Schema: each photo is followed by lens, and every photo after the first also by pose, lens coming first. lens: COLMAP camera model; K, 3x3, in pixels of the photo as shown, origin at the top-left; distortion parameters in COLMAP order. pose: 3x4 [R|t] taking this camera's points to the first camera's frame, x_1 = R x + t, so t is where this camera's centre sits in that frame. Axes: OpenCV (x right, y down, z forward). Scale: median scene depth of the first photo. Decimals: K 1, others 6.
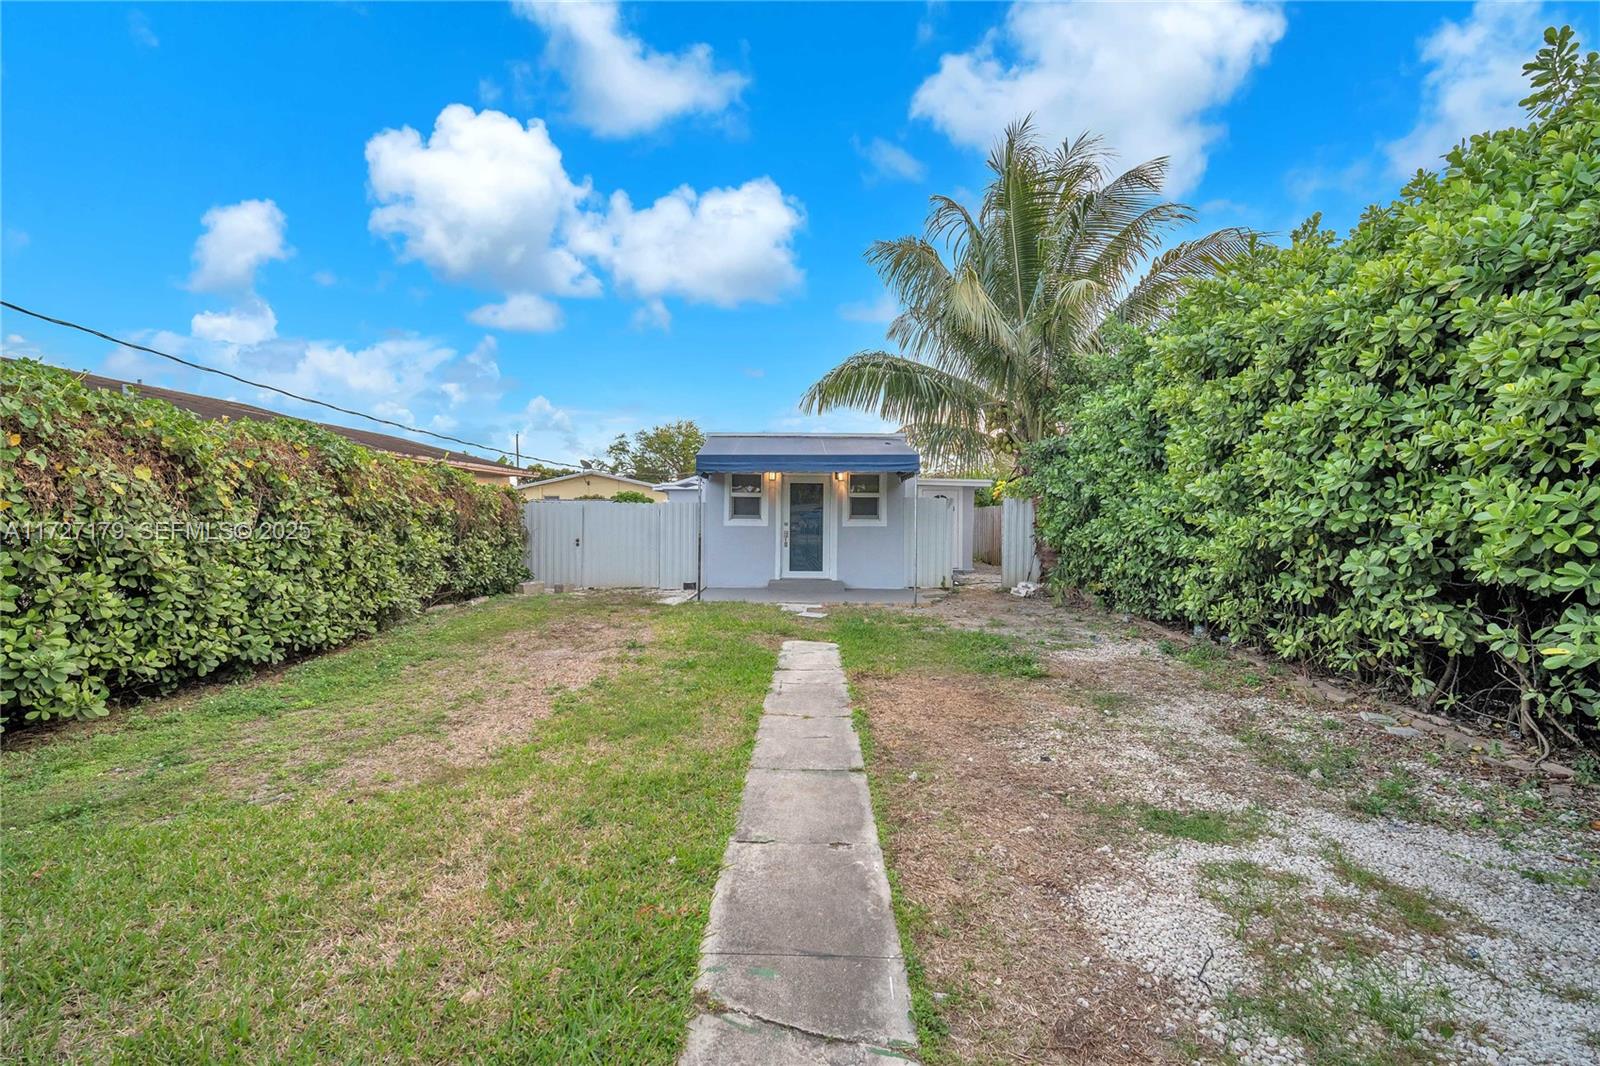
lens RADIAL K [[695.9, 0, 802.7], [0, 695.9, 518.0], [0, 0, 1]] dist [-0.007214, 0.001463]
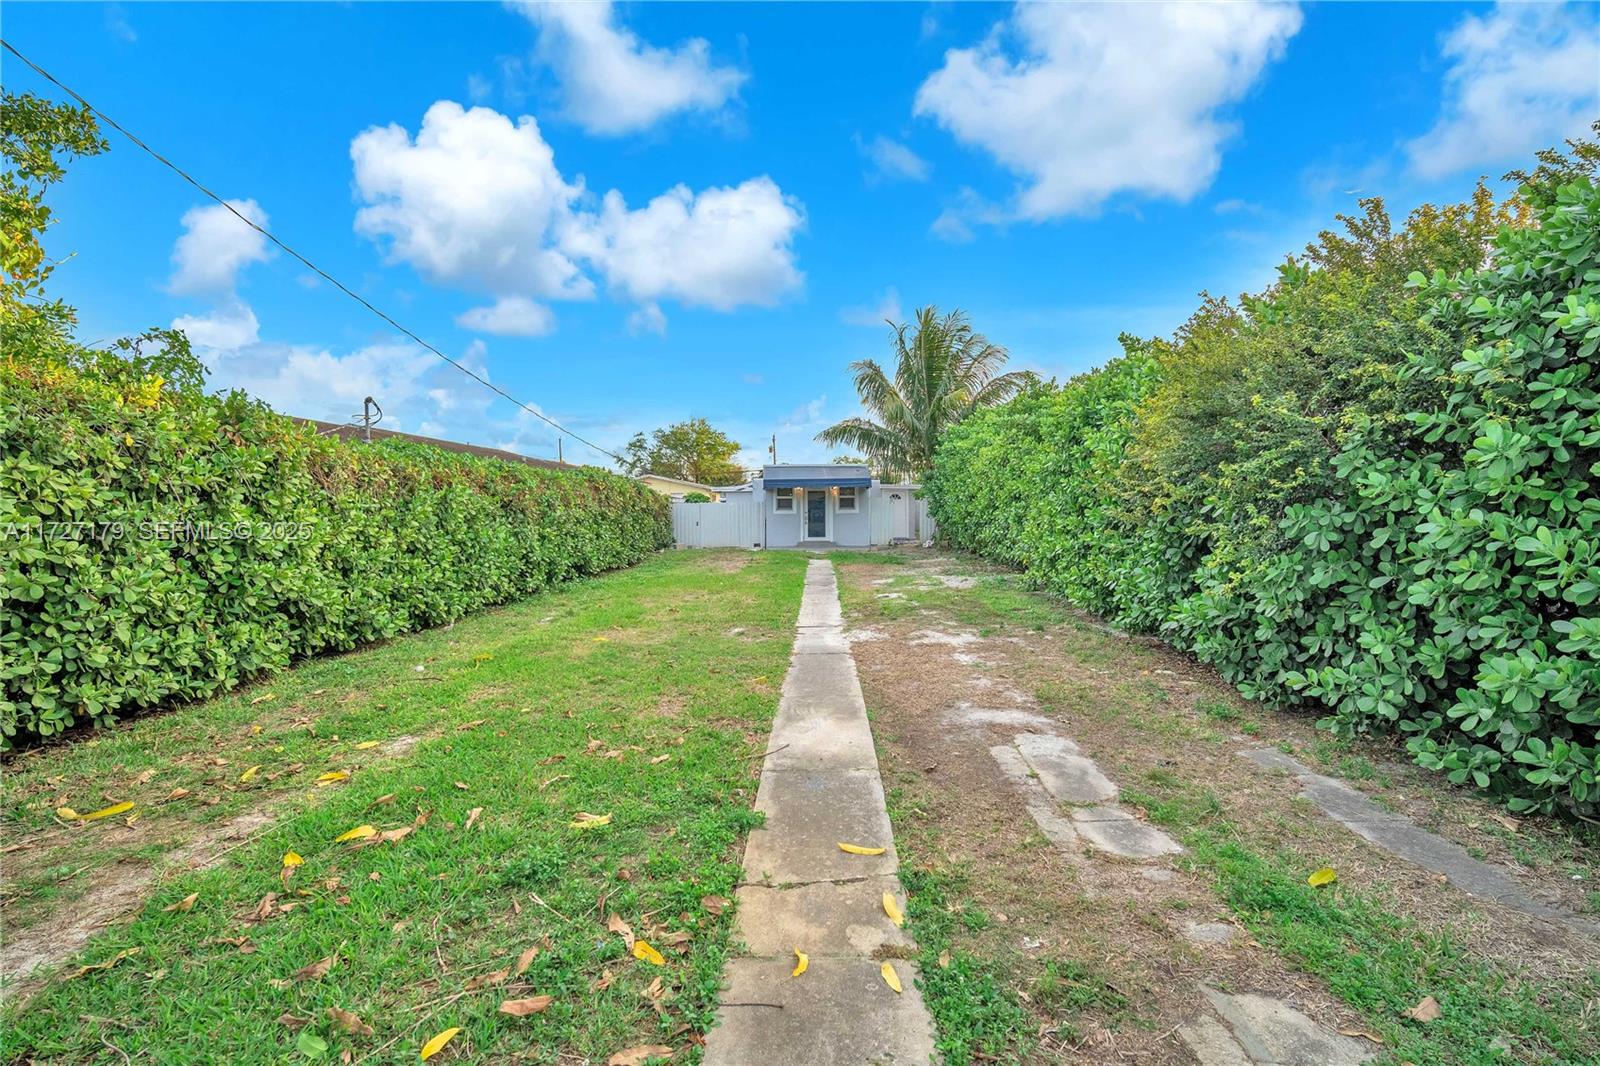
lens RADIAL K [[695.9, 0, 811.7], [0, 695.9, 535.6], [0, 0, 1]] dist [-0.007214, 0.001463]
pose [[0.999858, -0.016379, 0.004010, -0.017374], [0.016202, 0.999035, 0.040827, -0.005929], [-0.004675, -0.040756, 0.999158, -0.912371]]
